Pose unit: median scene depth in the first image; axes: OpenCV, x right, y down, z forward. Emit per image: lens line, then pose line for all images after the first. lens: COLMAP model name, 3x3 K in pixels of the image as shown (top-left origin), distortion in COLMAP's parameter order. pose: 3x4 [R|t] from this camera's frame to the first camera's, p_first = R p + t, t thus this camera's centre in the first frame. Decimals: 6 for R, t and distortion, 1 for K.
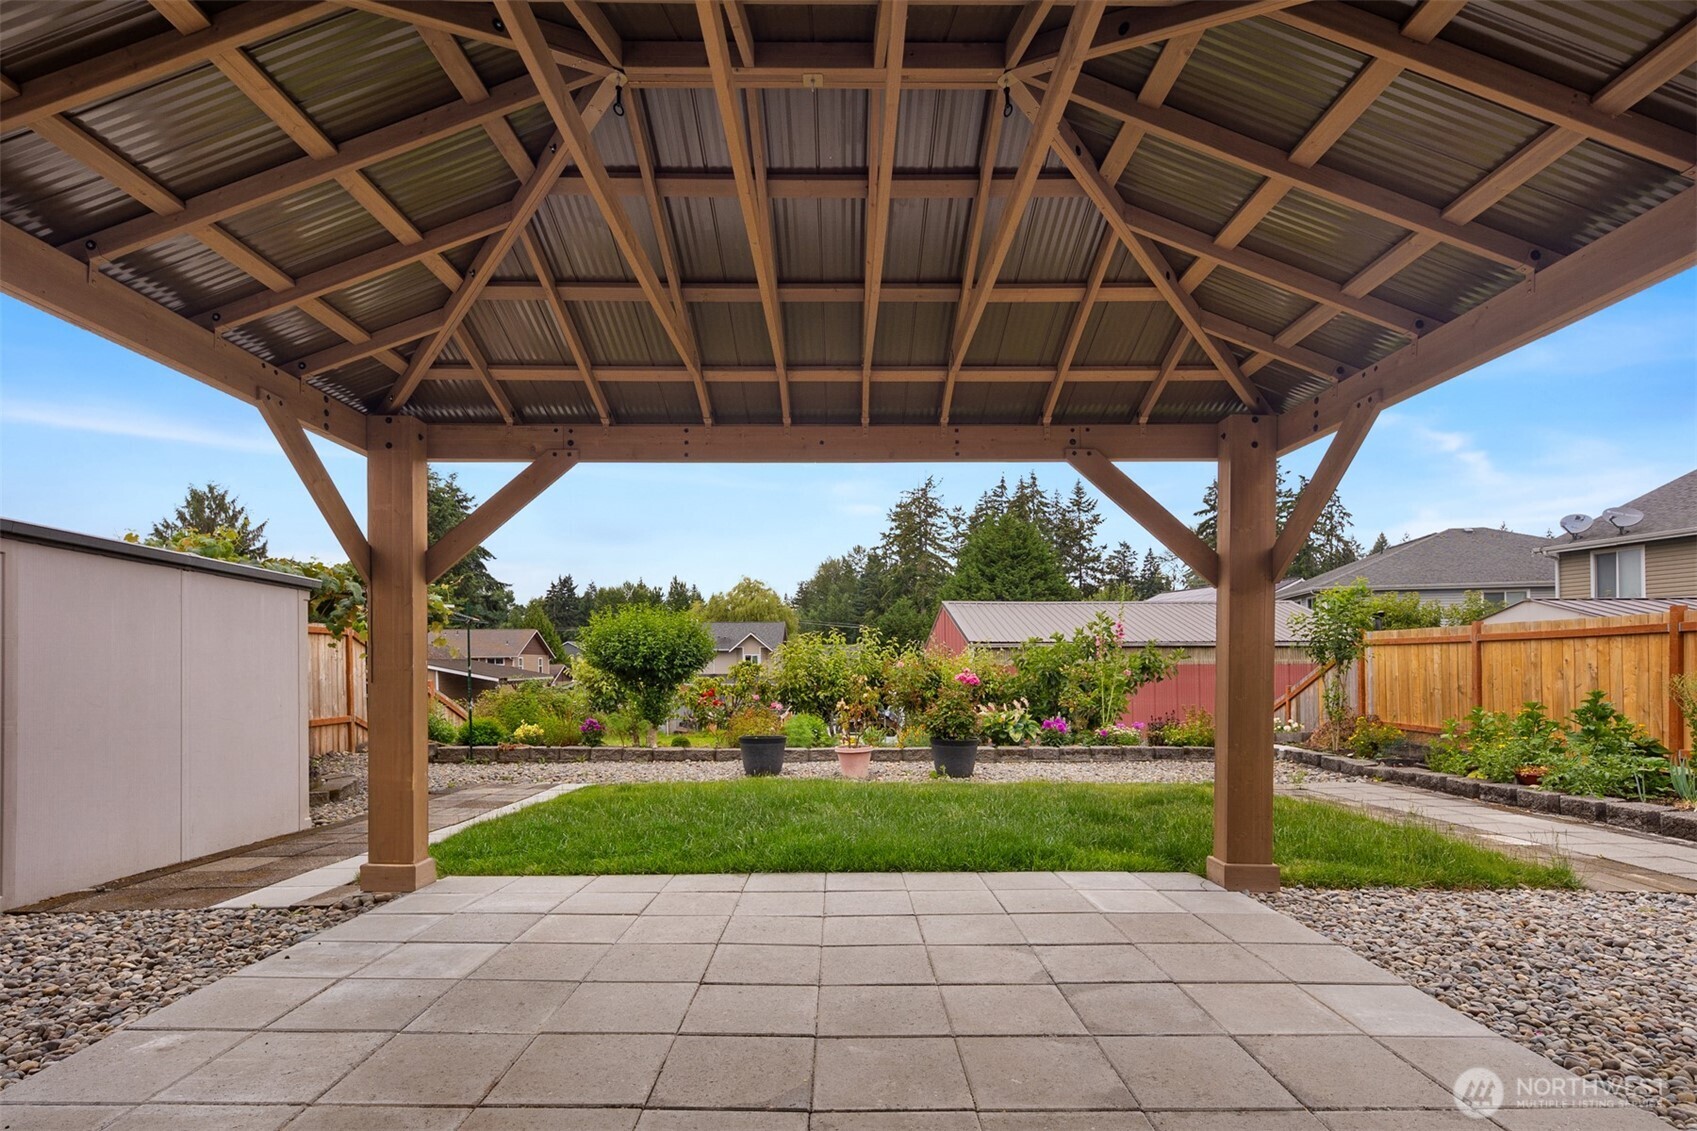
lens RADIAL K [[815.0, 0, 836.7], [0, 815.0, 606.1], [0, 0, 1]] dist [0.001622, -0.000919]
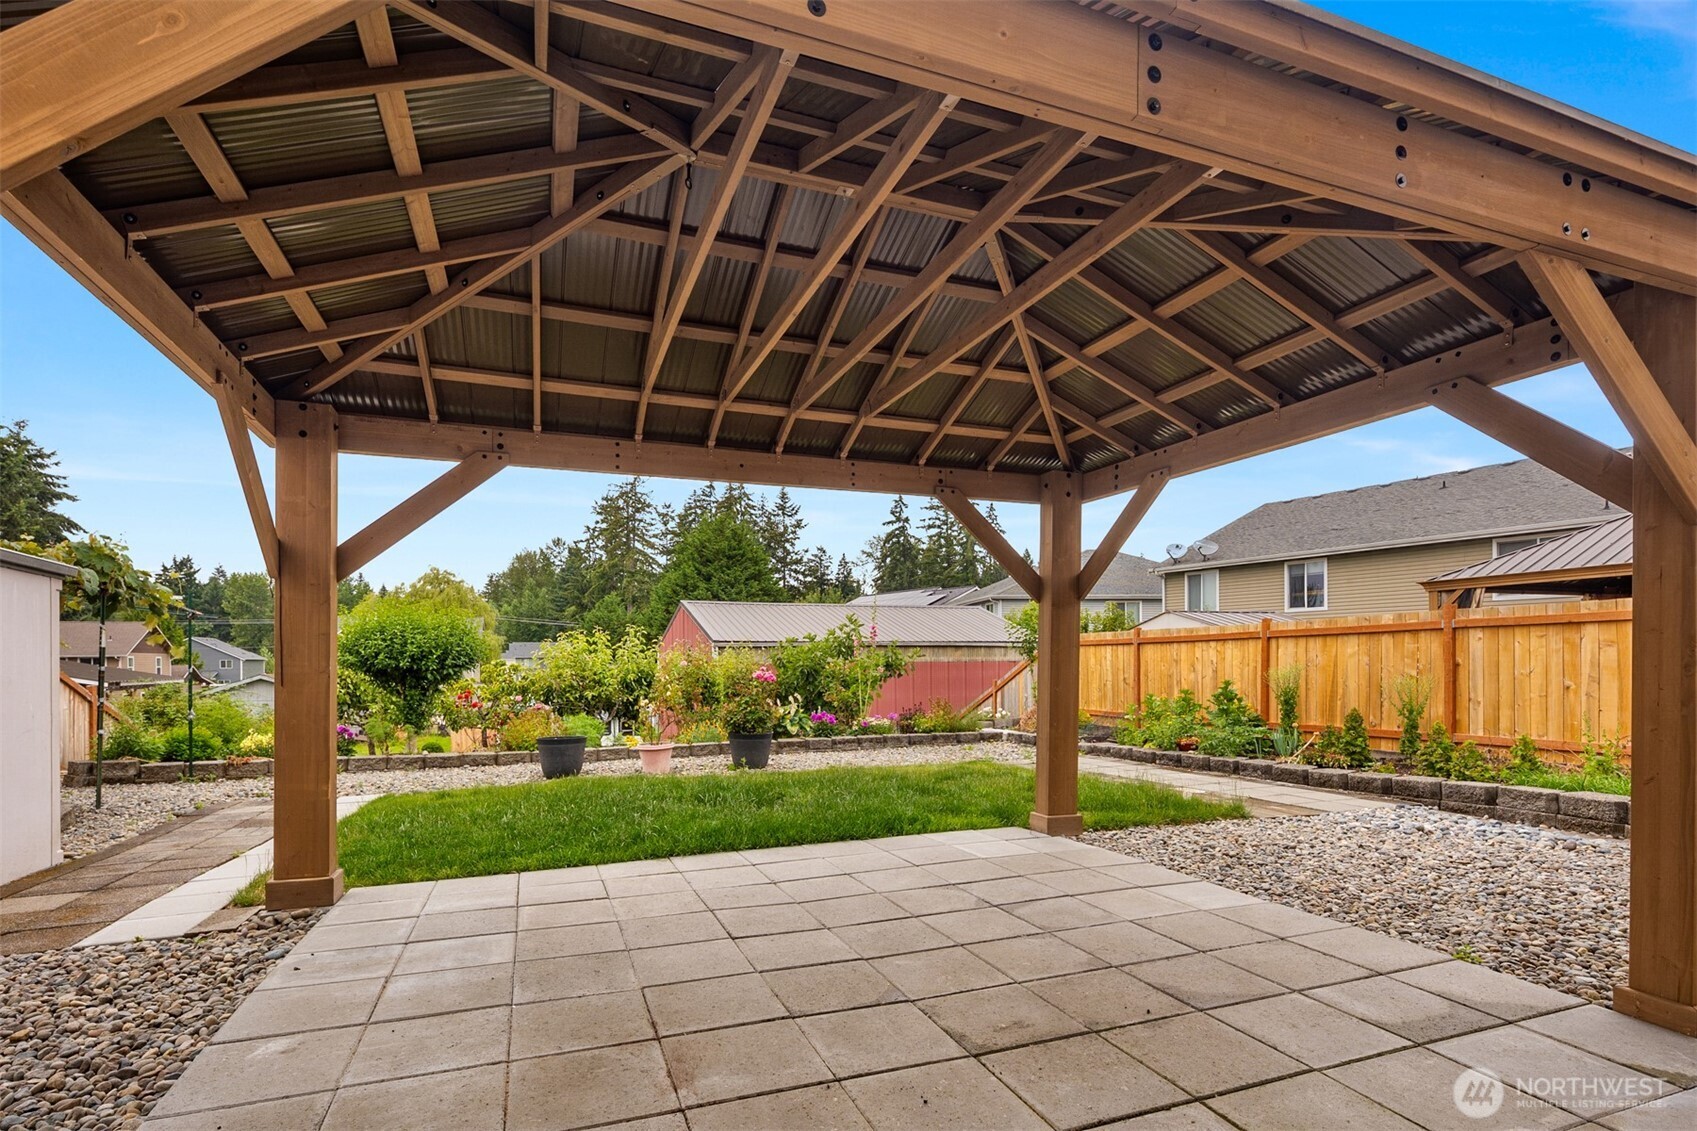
lens RADIAL K [[818.8, 0, 831.5], [0, 818.8, 595.7], [0, 0, 1]] dist [0.001108, 0.000613]
pose [[0.936543, 0.024004, 0.349730, -0.137285], [-0.020444, 0.999695, -0.013867, -0.004166], [-0.349956, 0.005838, 0.936748, -0.044877]]
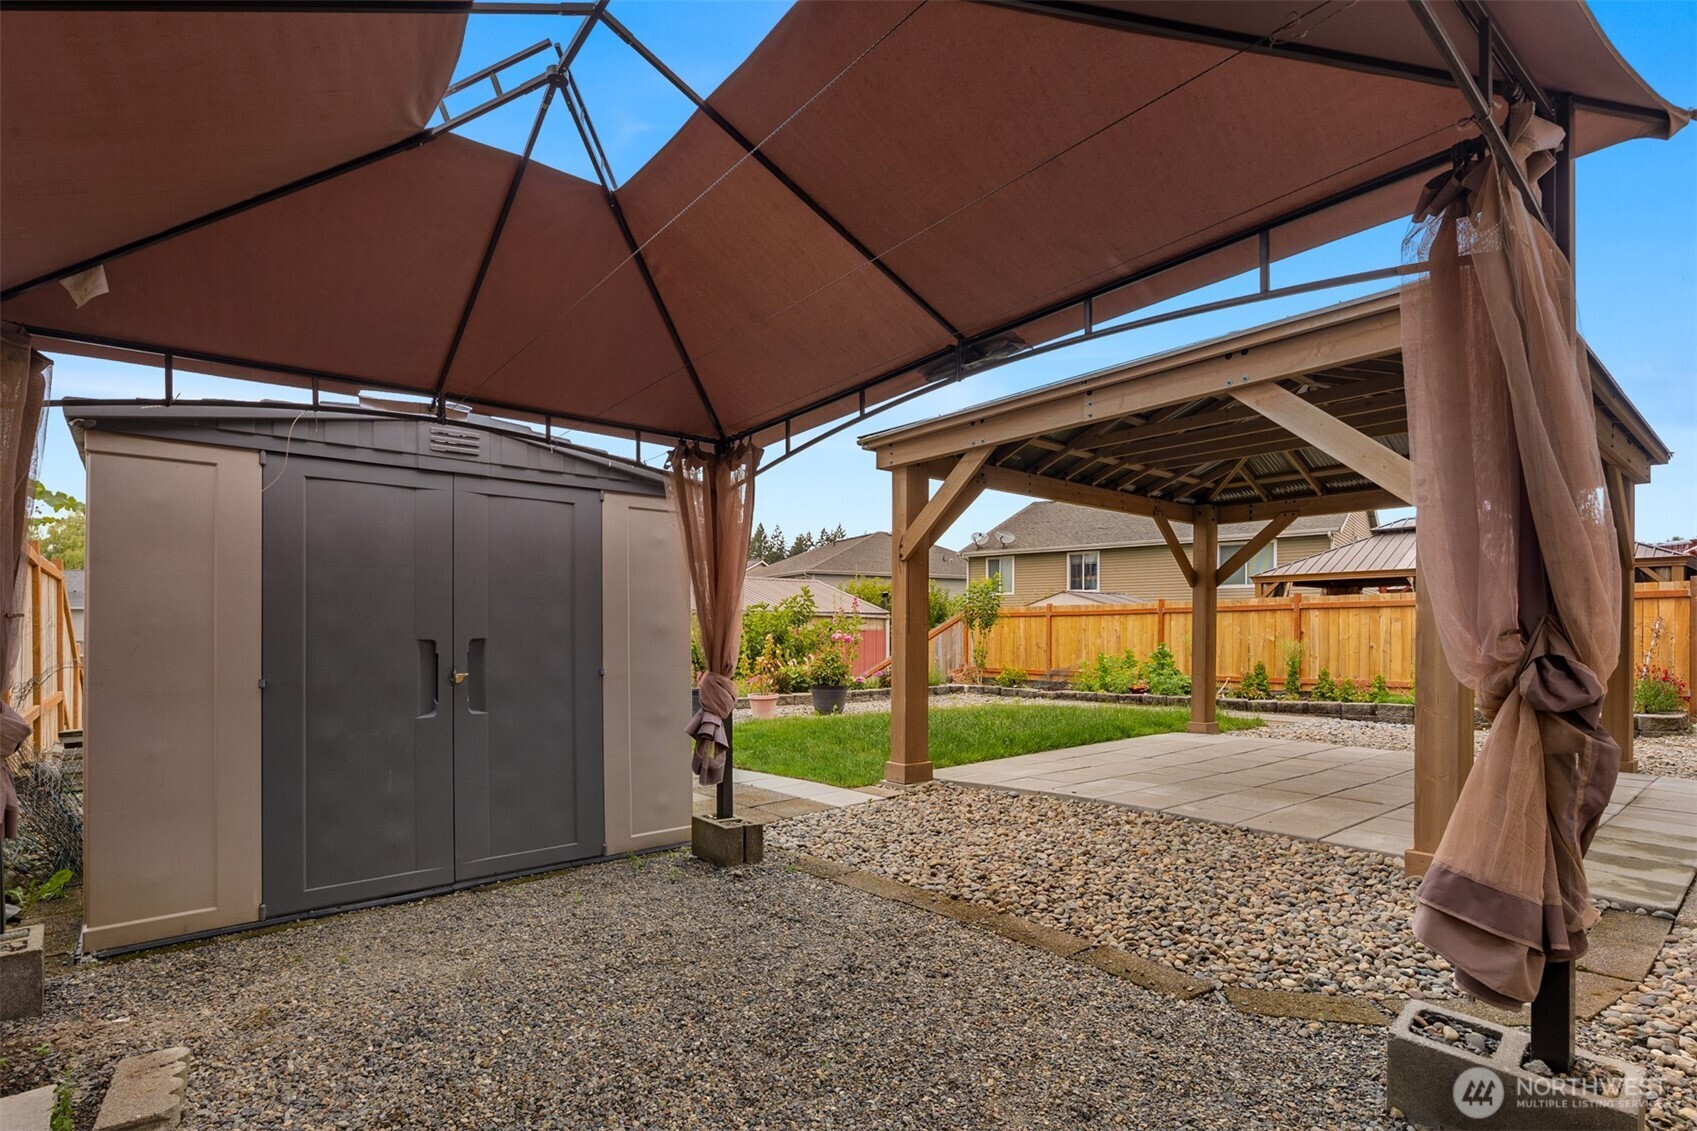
lens RADIAL K [[815.0, 0, 836.7], [0, 815.0, 606.1], [0, 0, 1]] dist [0.001622, -0.000919]
pose [[0.769439, 0.024136, 0.638265, -0.697884], [-0.049440, 0.998538, 0.021841, 0.010433], [-0.636805, -0.048361, 0.769507, 0.009949]]
